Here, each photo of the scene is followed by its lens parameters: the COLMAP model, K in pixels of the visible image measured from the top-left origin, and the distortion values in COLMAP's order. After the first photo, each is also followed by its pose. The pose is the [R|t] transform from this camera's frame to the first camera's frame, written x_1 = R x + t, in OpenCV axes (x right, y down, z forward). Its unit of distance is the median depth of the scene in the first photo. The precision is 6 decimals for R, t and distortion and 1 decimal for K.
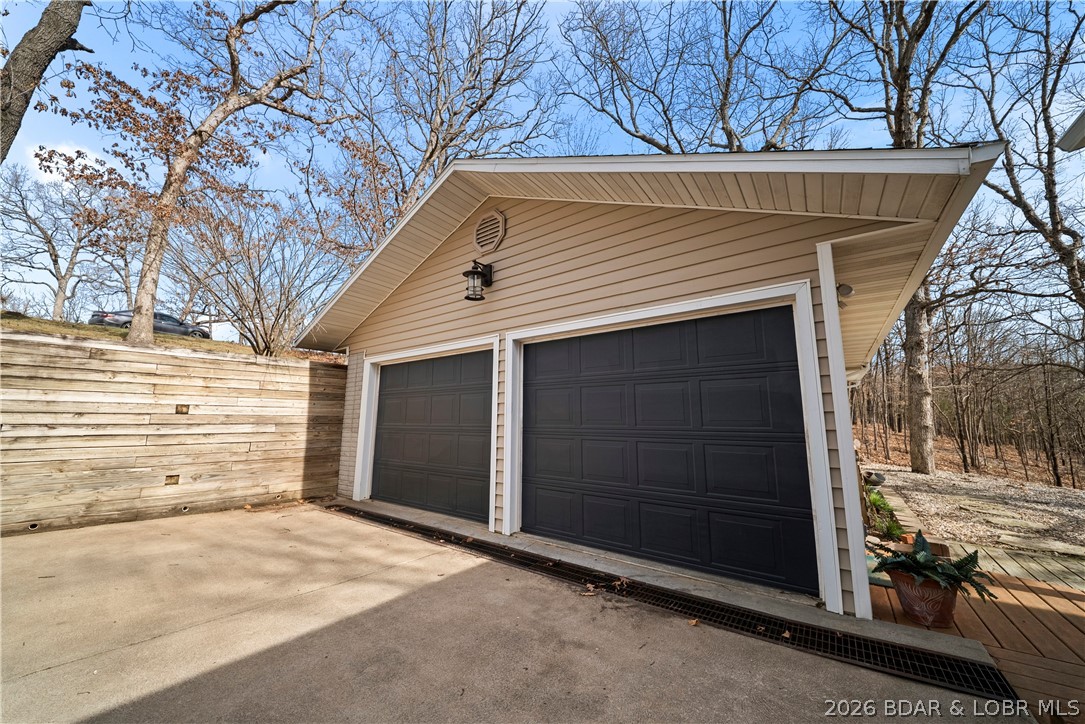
lens RADIAL K [[392.0, 0, 537.0], [0, 392.0, 366.9], [0, 0, 1]] dist [0.000888, -0.003101]
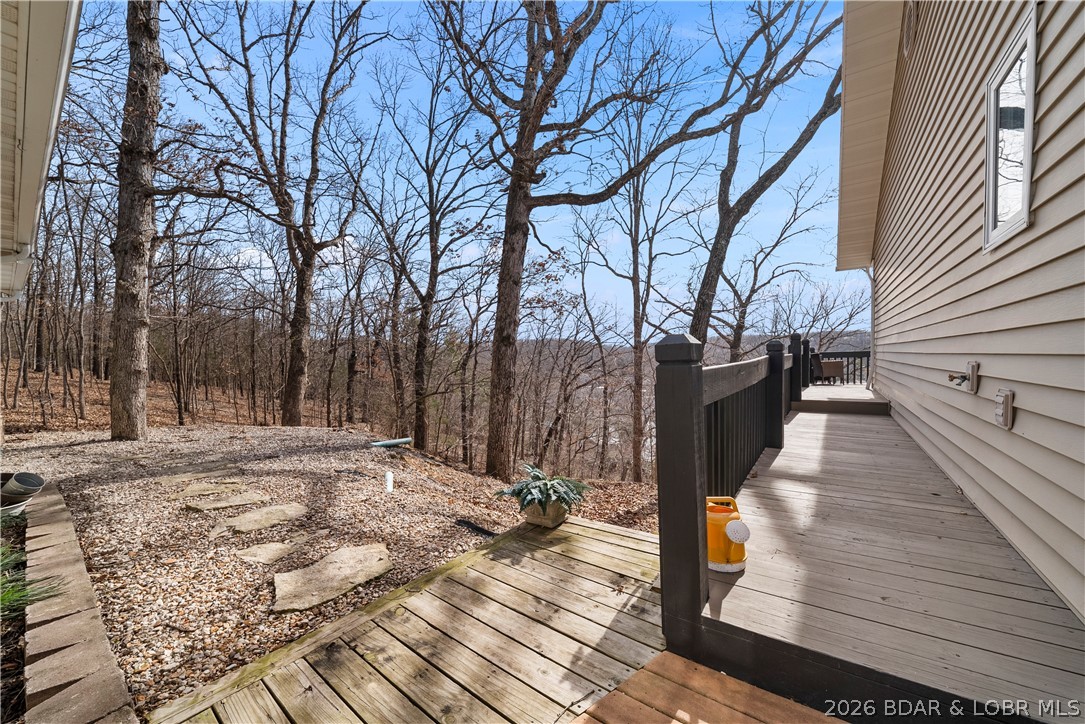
lens RADIAL K [[392.0, 0, 538.5], [0, 392.0, 371.7], [0, 0, 1]] dist [0.000888, -0.003101]
pose [[-0.002956, -0.036016, 0.999347, 0.278918], [-0.115593, 0.992664, 0.035434, 0.042887], [-0.993292, -0.115413, -0.007098, 0.278730]]
